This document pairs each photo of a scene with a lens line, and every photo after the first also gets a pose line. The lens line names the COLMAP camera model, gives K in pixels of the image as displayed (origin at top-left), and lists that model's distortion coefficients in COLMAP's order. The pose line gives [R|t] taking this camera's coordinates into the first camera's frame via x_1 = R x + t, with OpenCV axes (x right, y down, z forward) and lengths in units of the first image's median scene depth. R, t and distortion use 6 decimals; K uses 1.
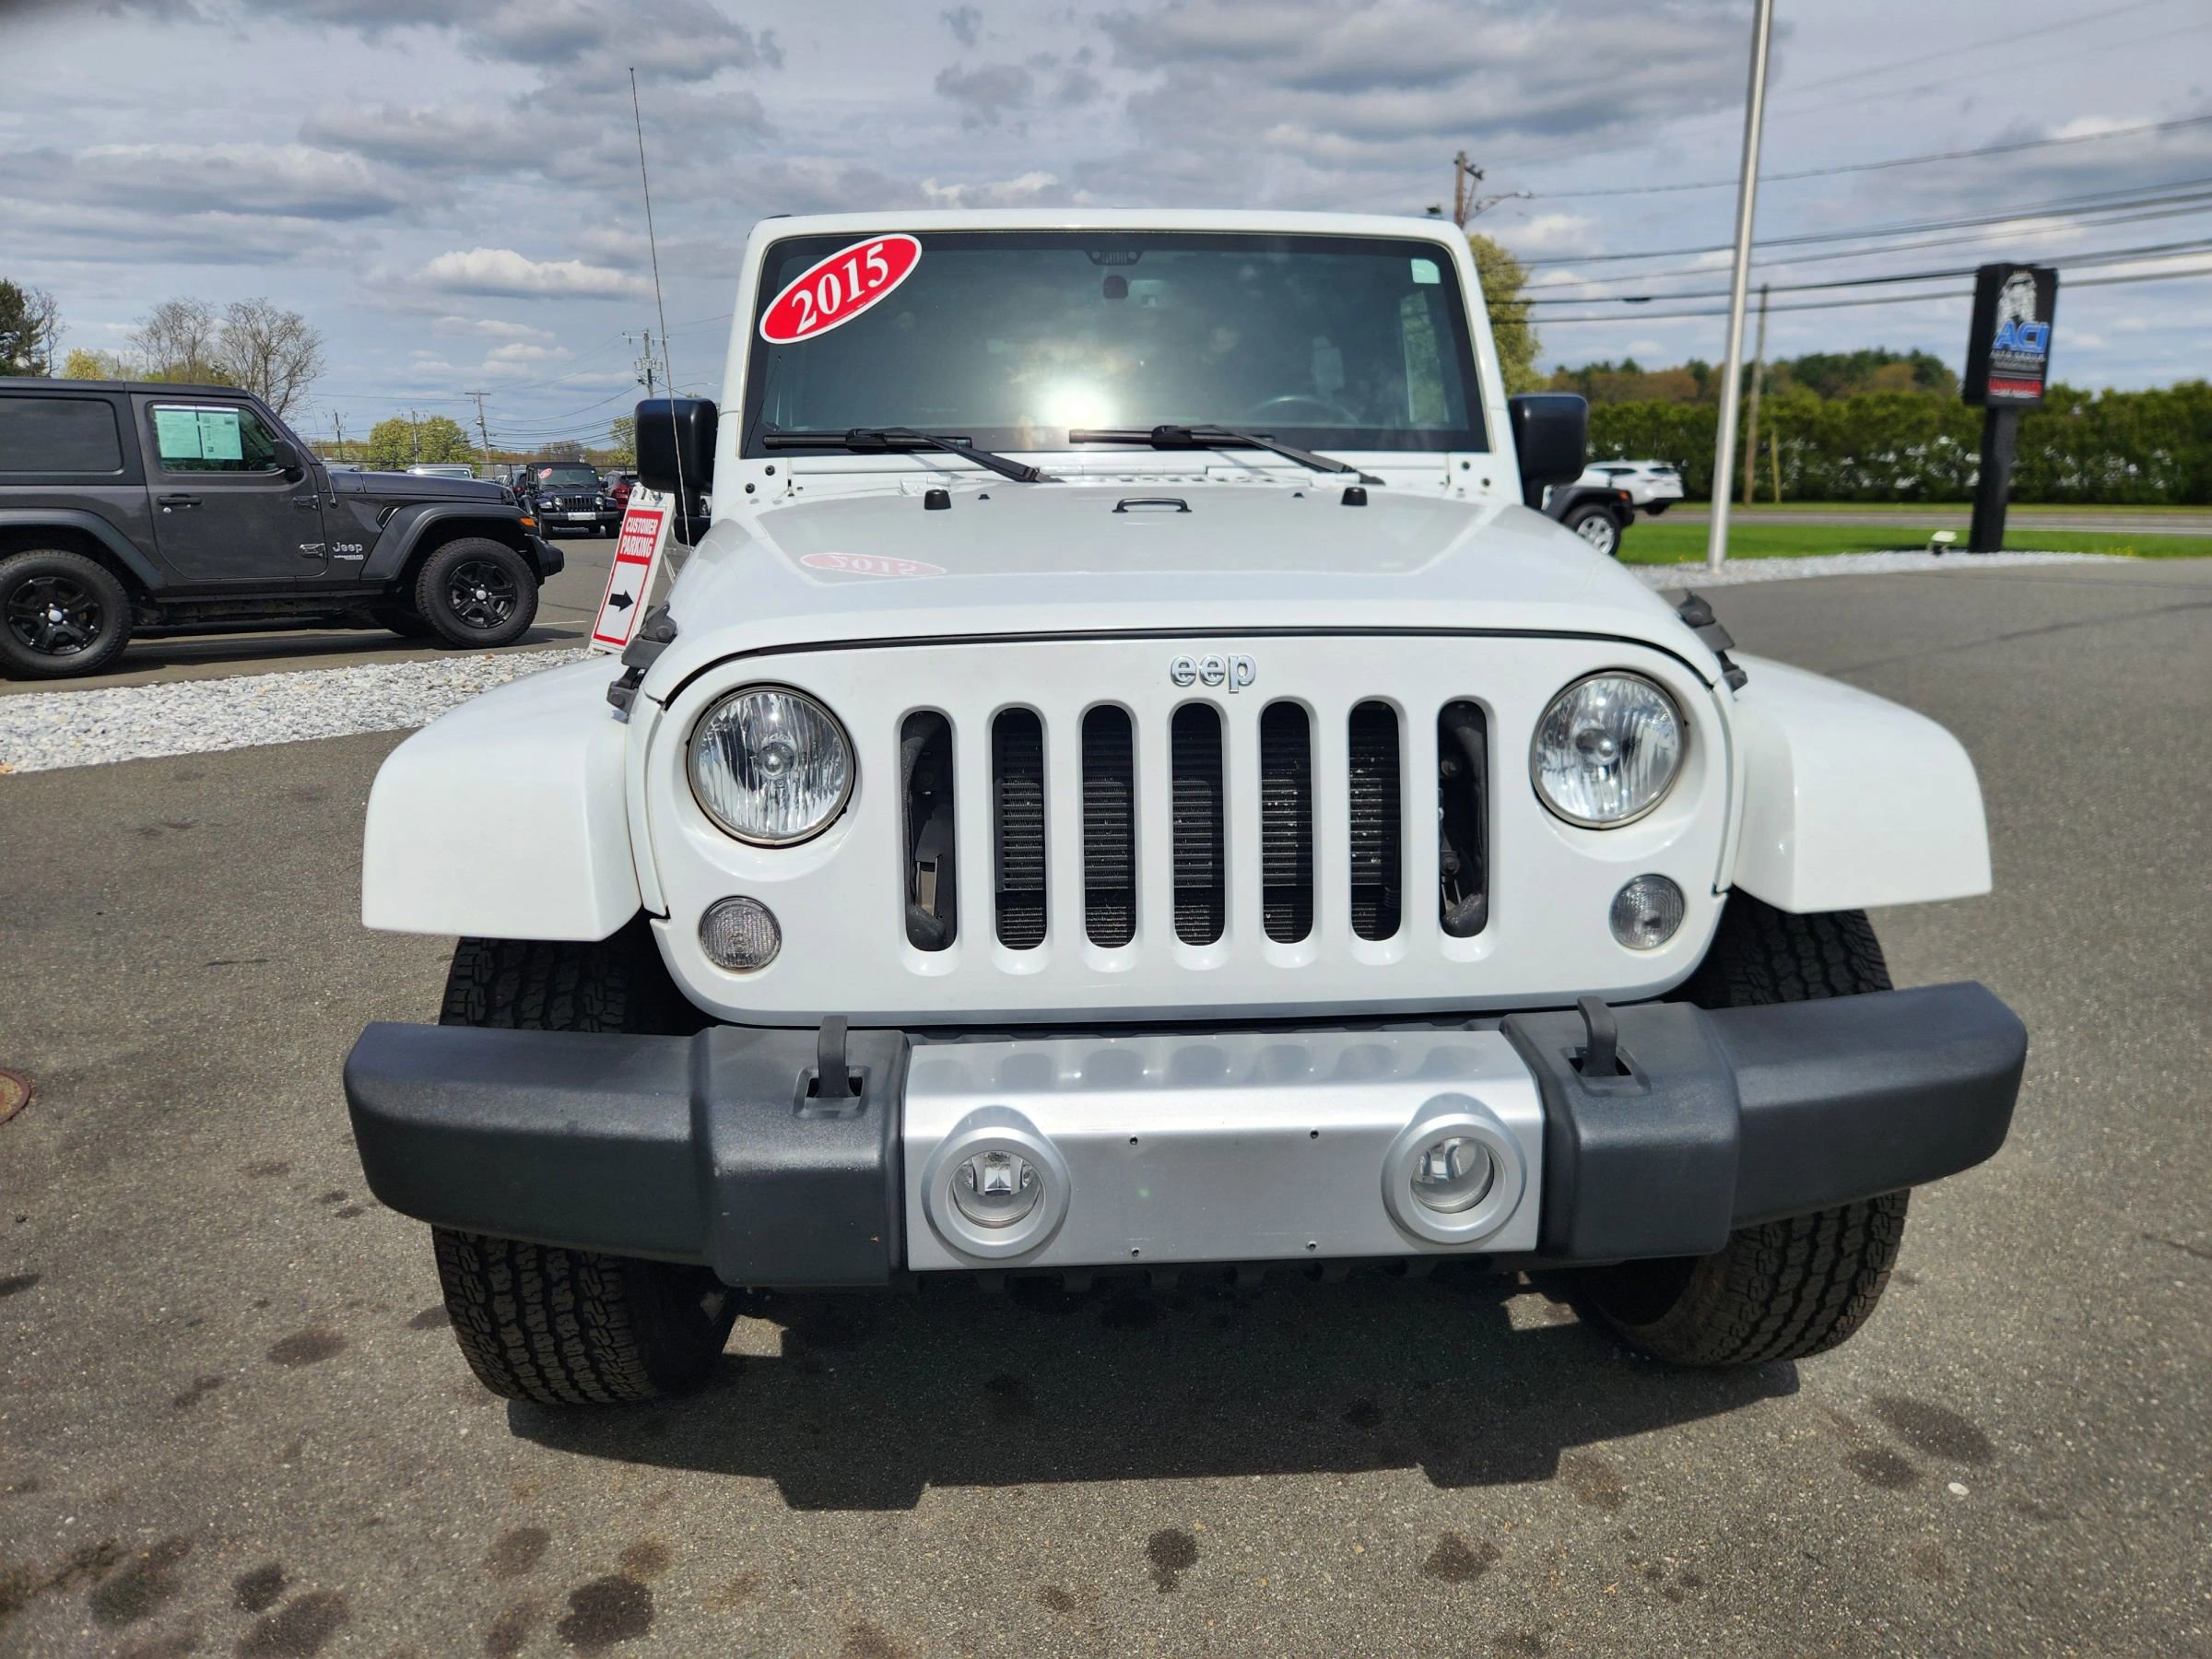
lens RADIAL K [[1488.2, 0, 1119.5], [0, 1488.2, 818.7], [0, 0, 1]] dist [0.066198, -0.054633]
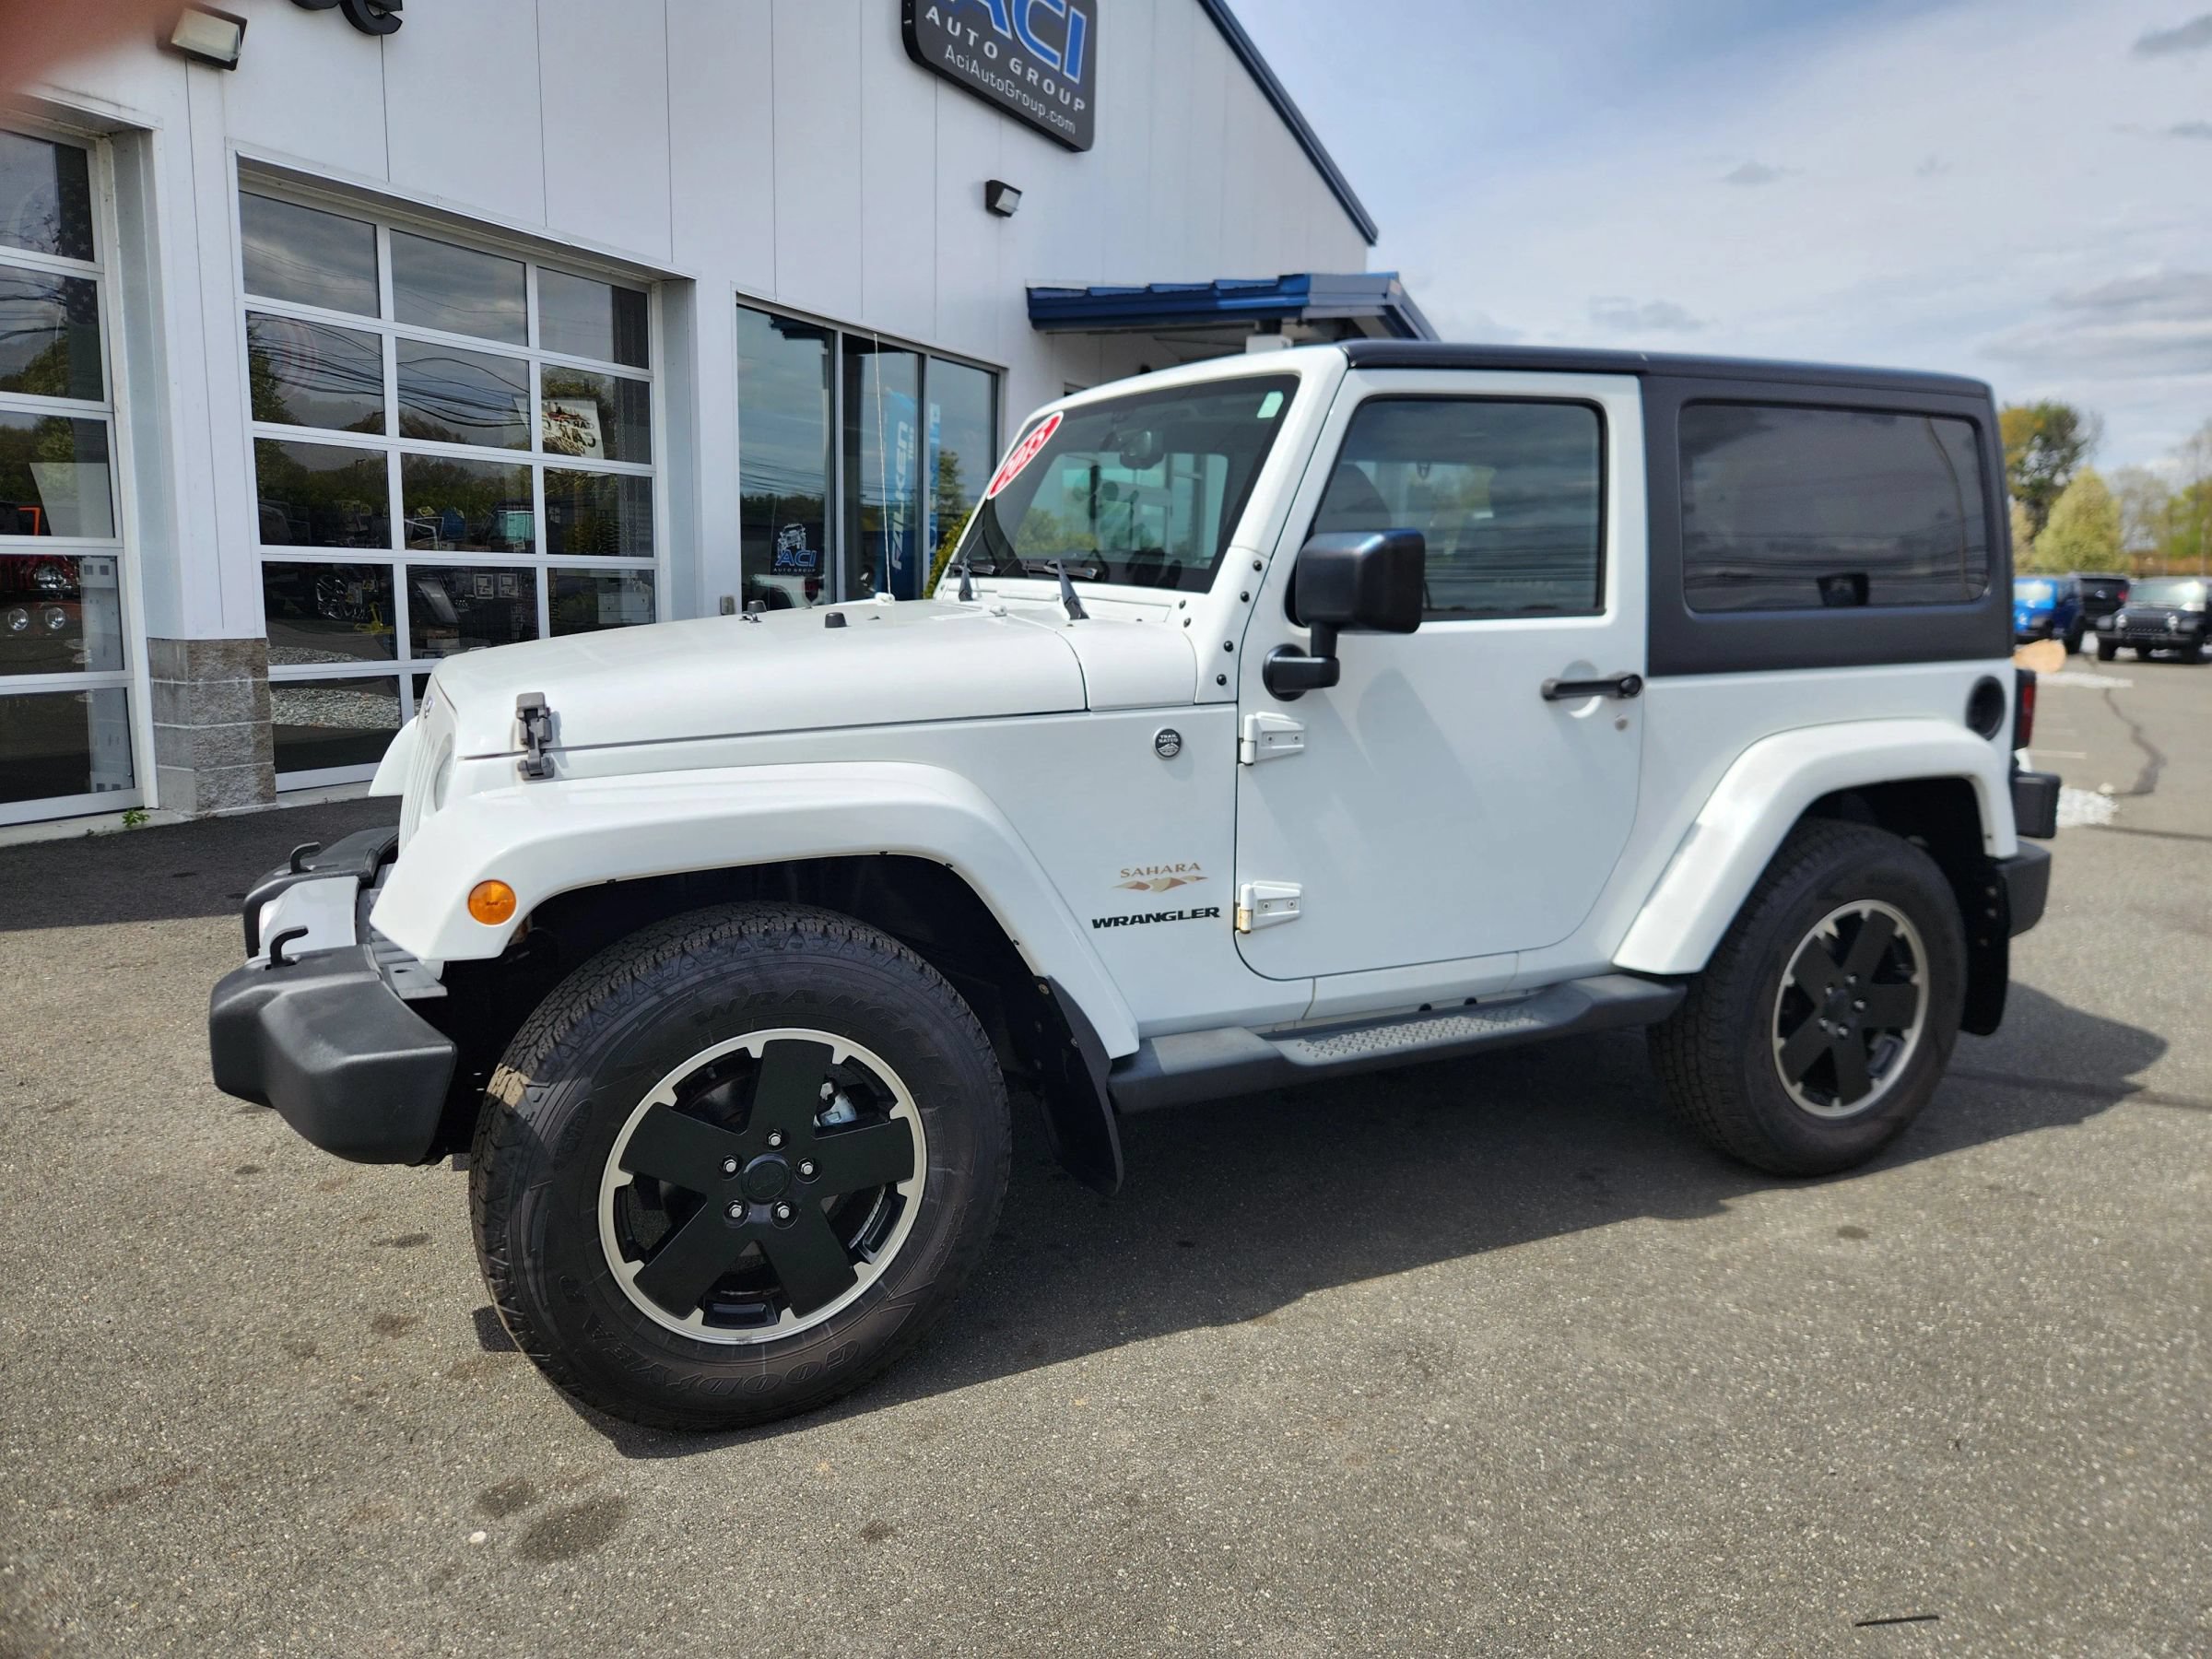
lens RADIAL K [[1488.2, 0, 1127.0], [0, 1488.2, 806.7], [0, 0, 1]] dist [0.066198, -0.054633]
pose [[0.391106, 0.161712, -0.906027, 1.128422], [-0.231062, 0.970165, 0.073417, -0.174046], [0.890868, 0.180634, 0.416803, 0.599170]]
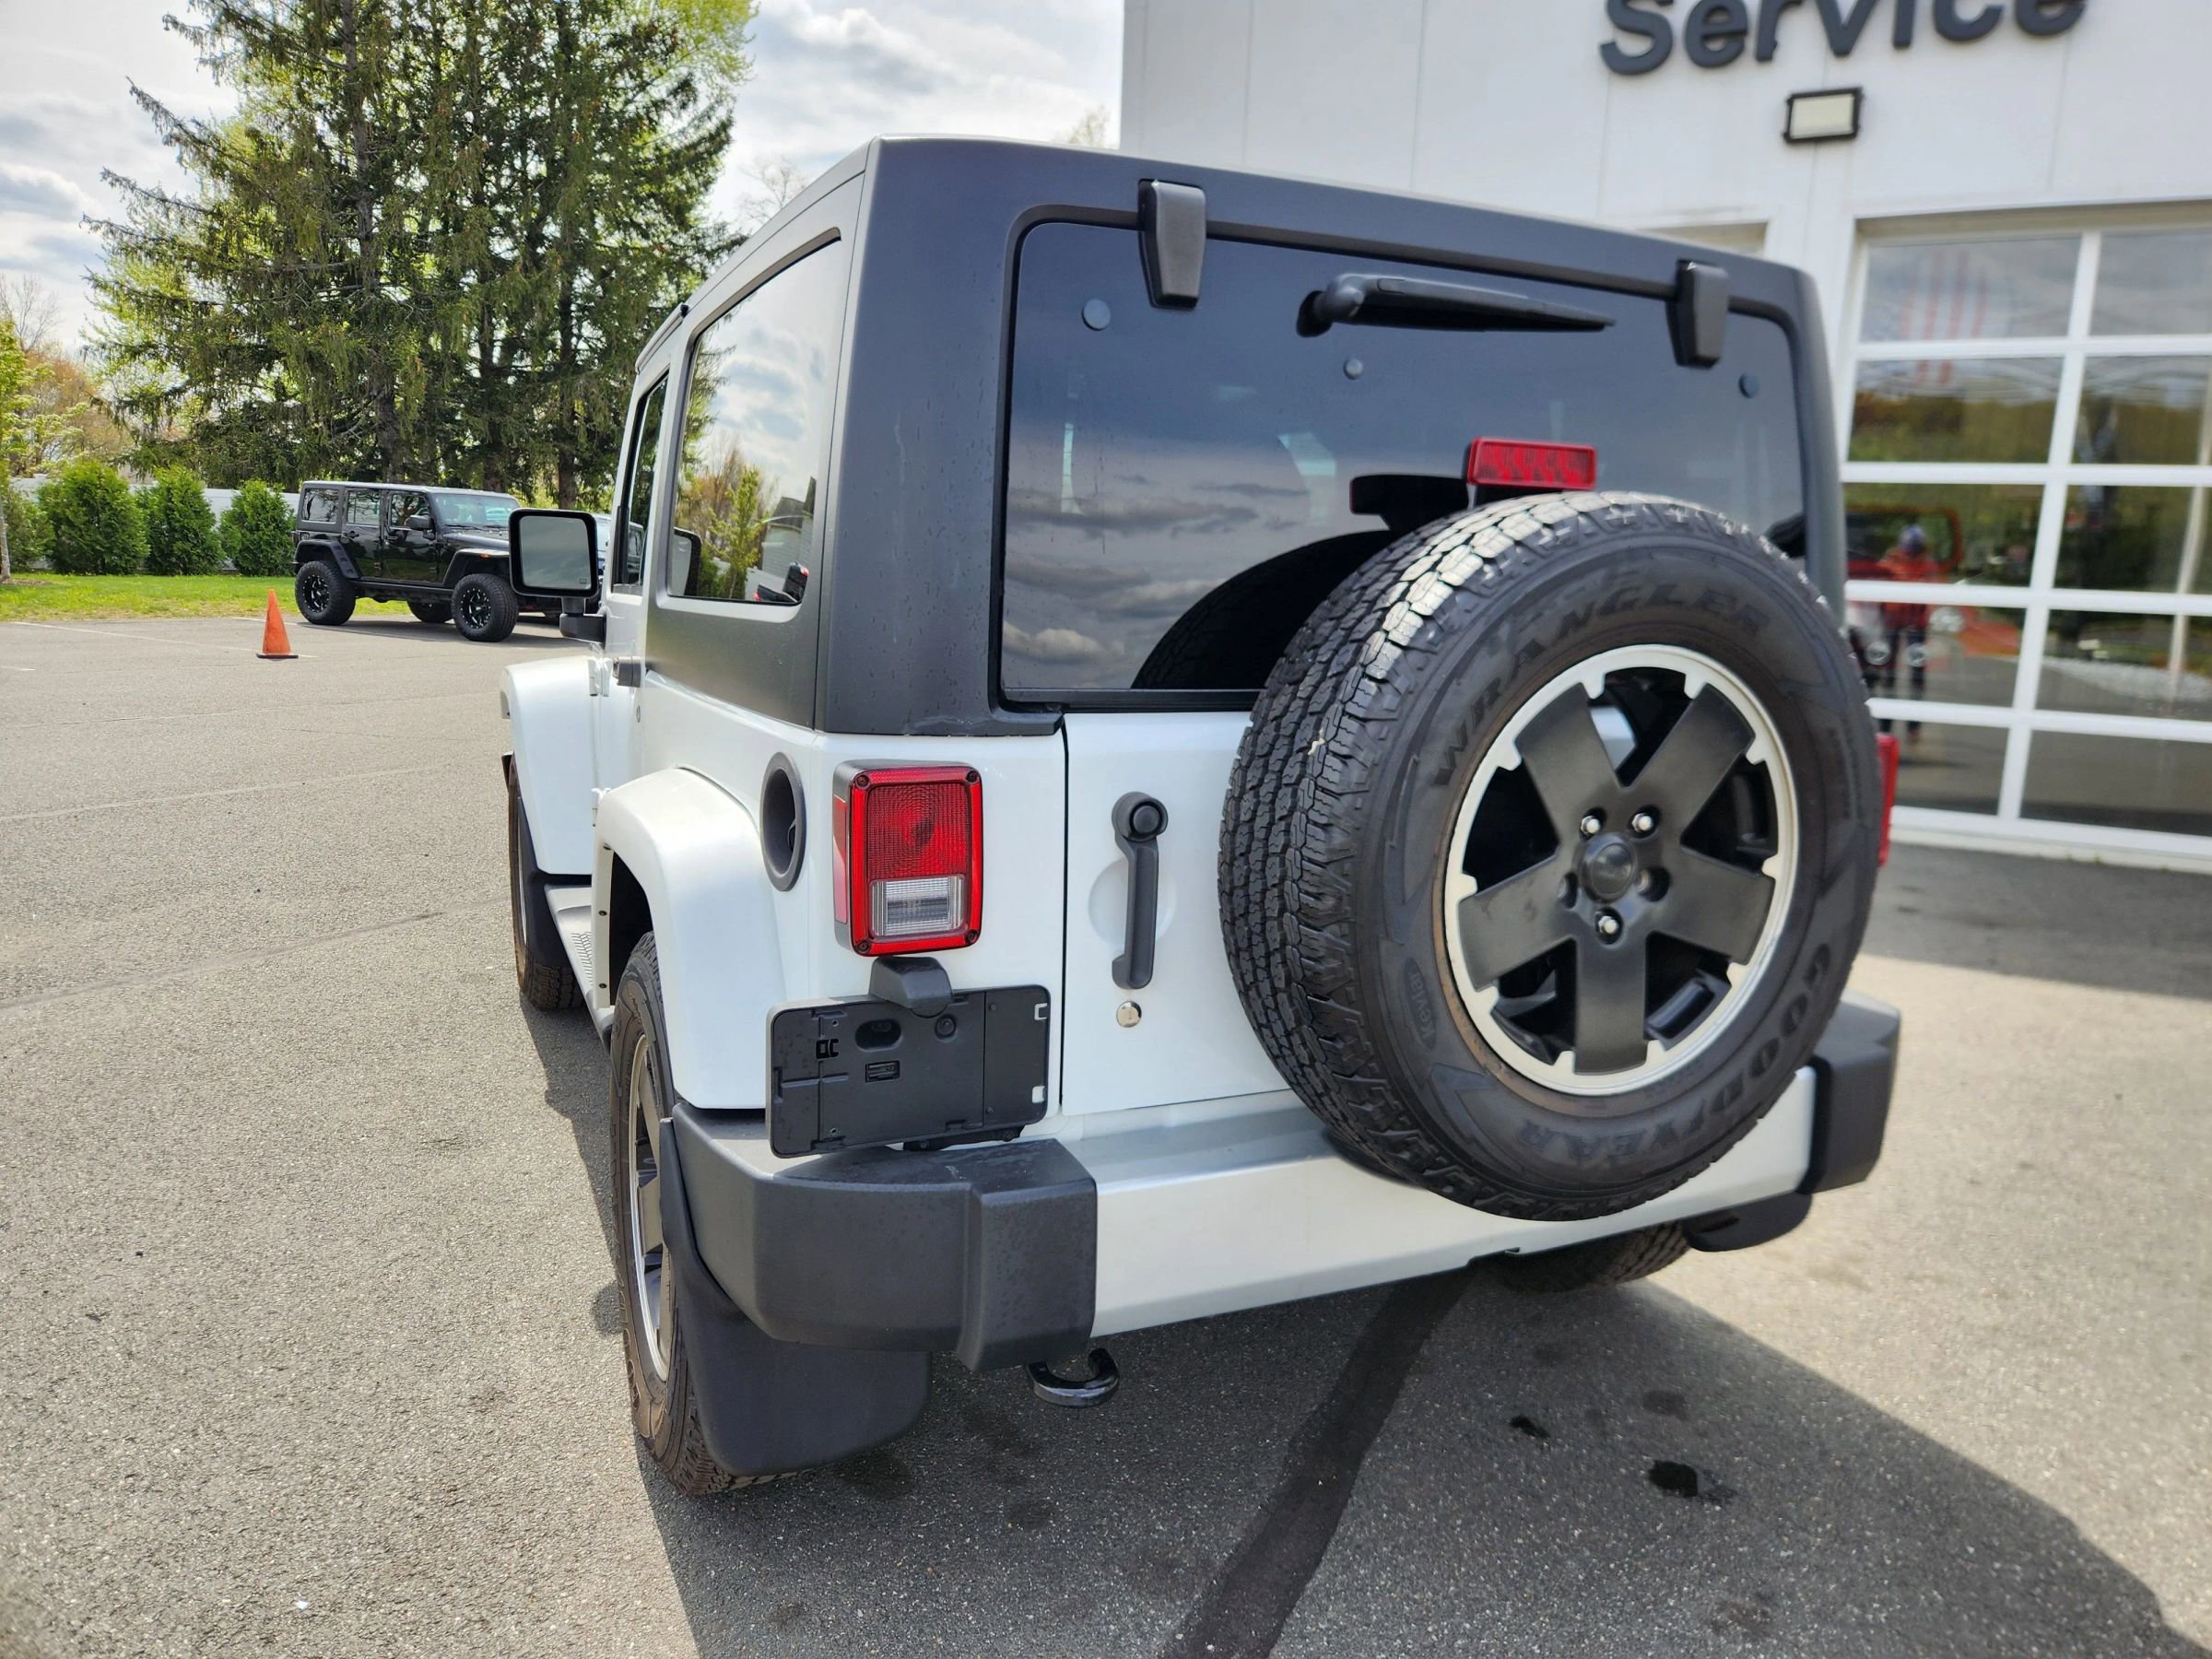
lens RADIAL K [[1488.2, 0, 1118.3], [0, 1488.2, 815.9], [0, 0, 1]] dist [0.066198, -0.054633]
pose [[-0.926817, 0.039351, -0.373446, 0.350442], [-0.112323, 0.919911, 0.375696, -0.578179], [0.358320, 0.390148, -0.848169, 2.332196]]
